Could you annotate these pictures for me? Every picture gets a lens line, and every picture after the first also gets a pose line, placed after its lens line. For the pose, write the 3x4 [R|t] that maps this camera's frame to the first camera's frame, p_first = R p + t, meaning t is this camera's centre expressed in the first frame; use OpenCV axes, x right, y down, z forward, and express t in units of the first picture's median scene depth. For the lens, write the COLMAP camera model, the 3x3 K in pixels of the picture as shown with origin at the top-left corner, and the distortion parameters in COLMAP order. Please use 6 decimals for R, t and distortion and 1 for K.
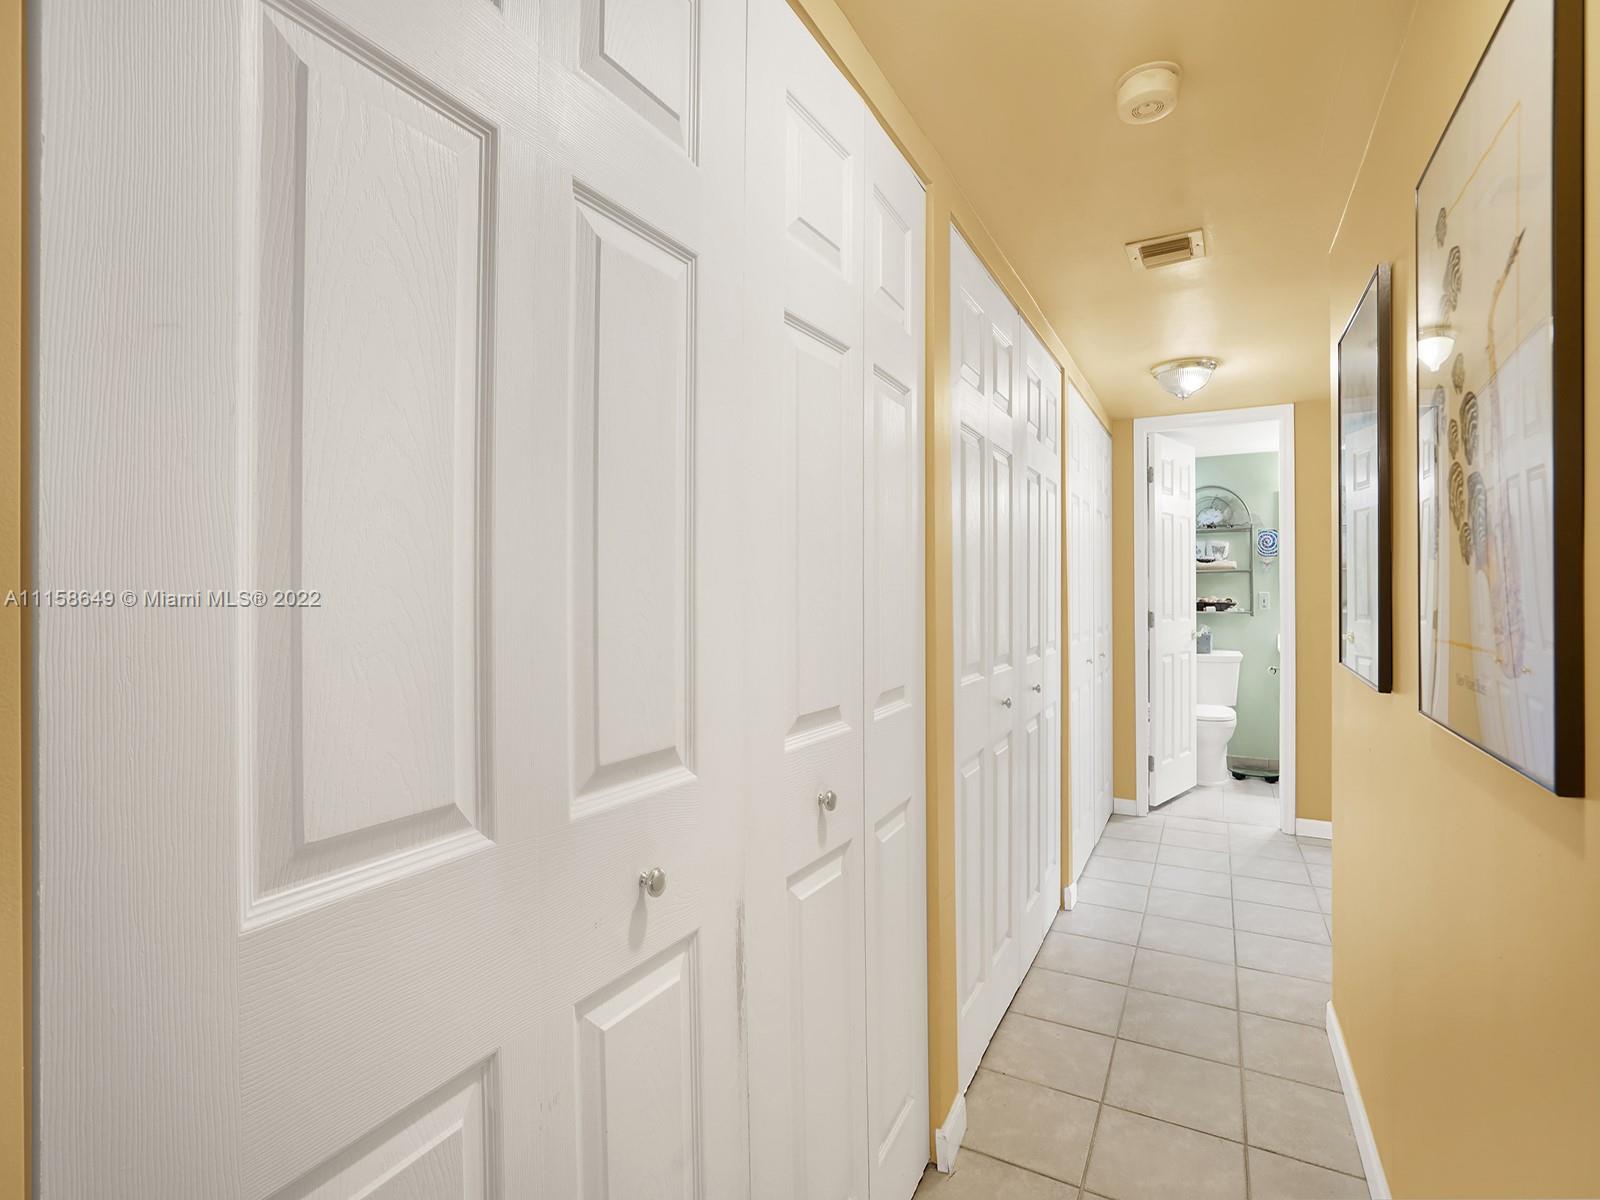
lens RADIAL K [[764.4, 0, 793.0], [0, 764.4, 590.0], [0, 0, 1]] dist [-0.027511, 0.000867]
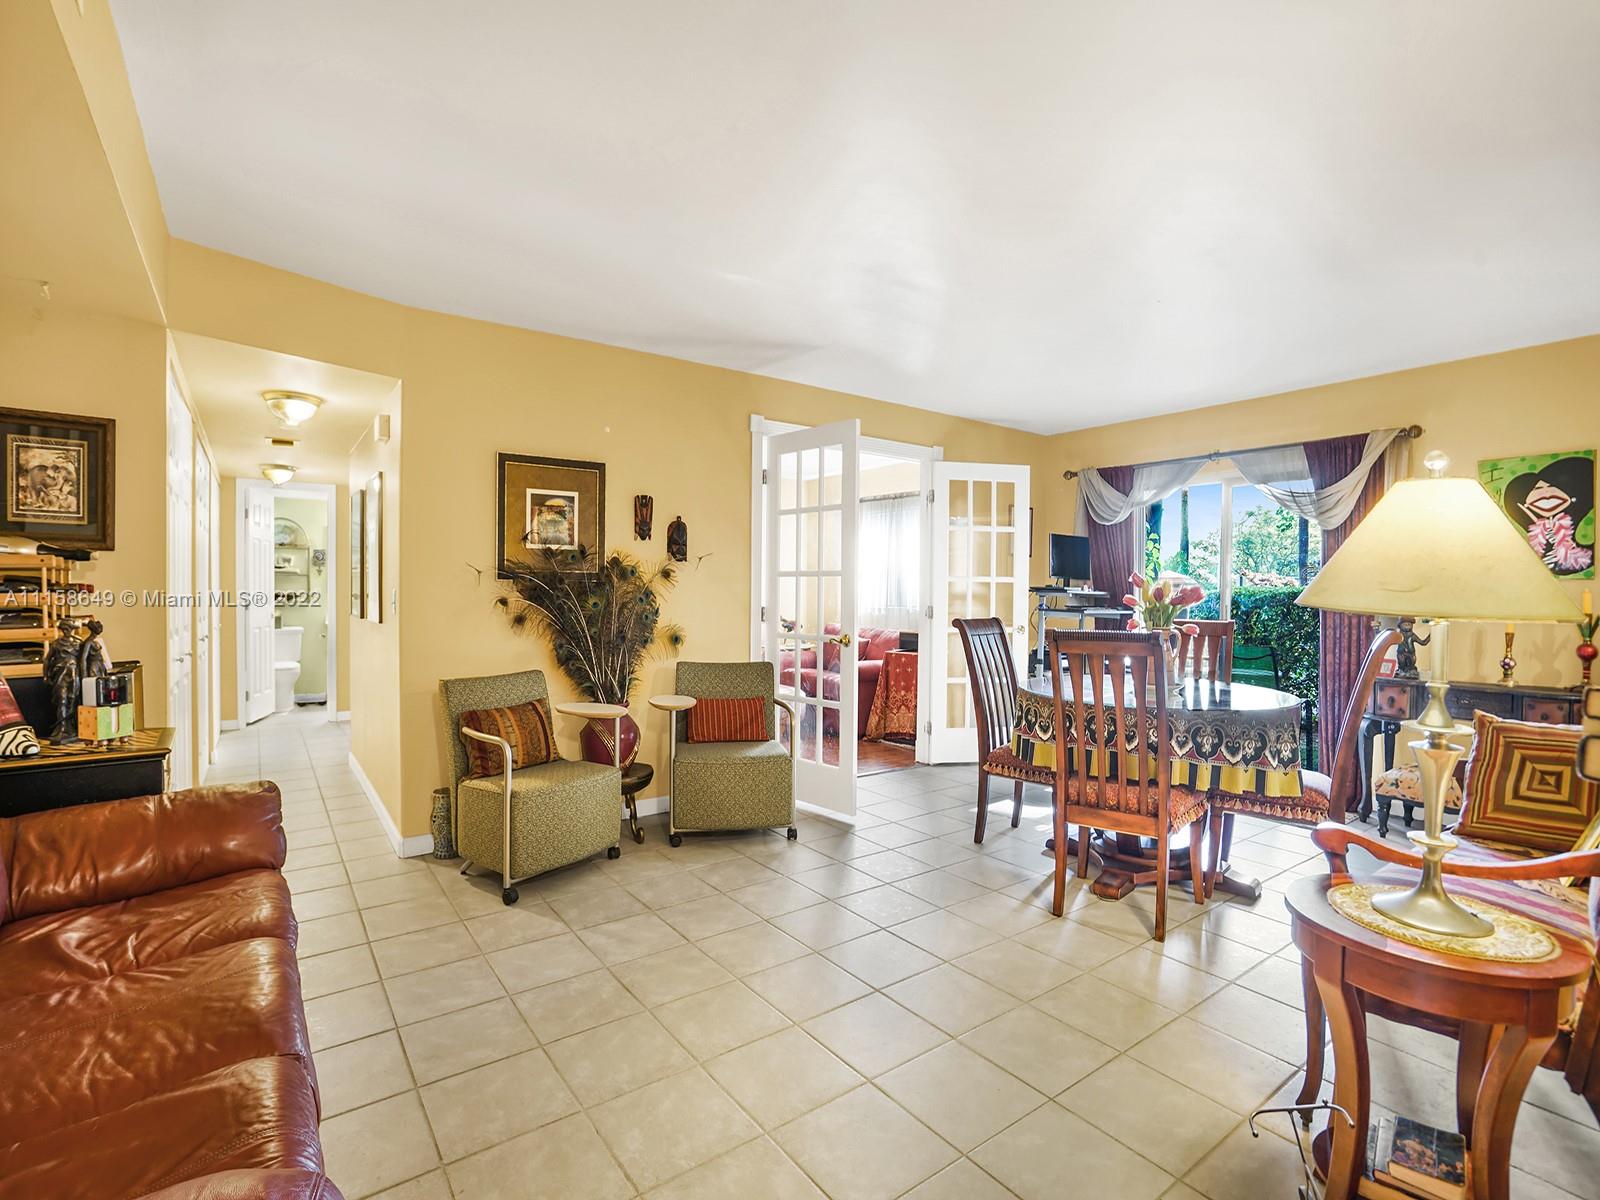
lens RADIAL K [[764.4, 0, 788.0], [0, 764.4, 596.1], [0, 0, 1]] dist [-0.027511, 0.000867]
pose [[0.432667, -0.002753, 0.901549, -0.403219], [-0.004891, 0.999973, 0.005400, 0.006108], [-0.901540, -0.006746, 0.432642, -0.613018]]
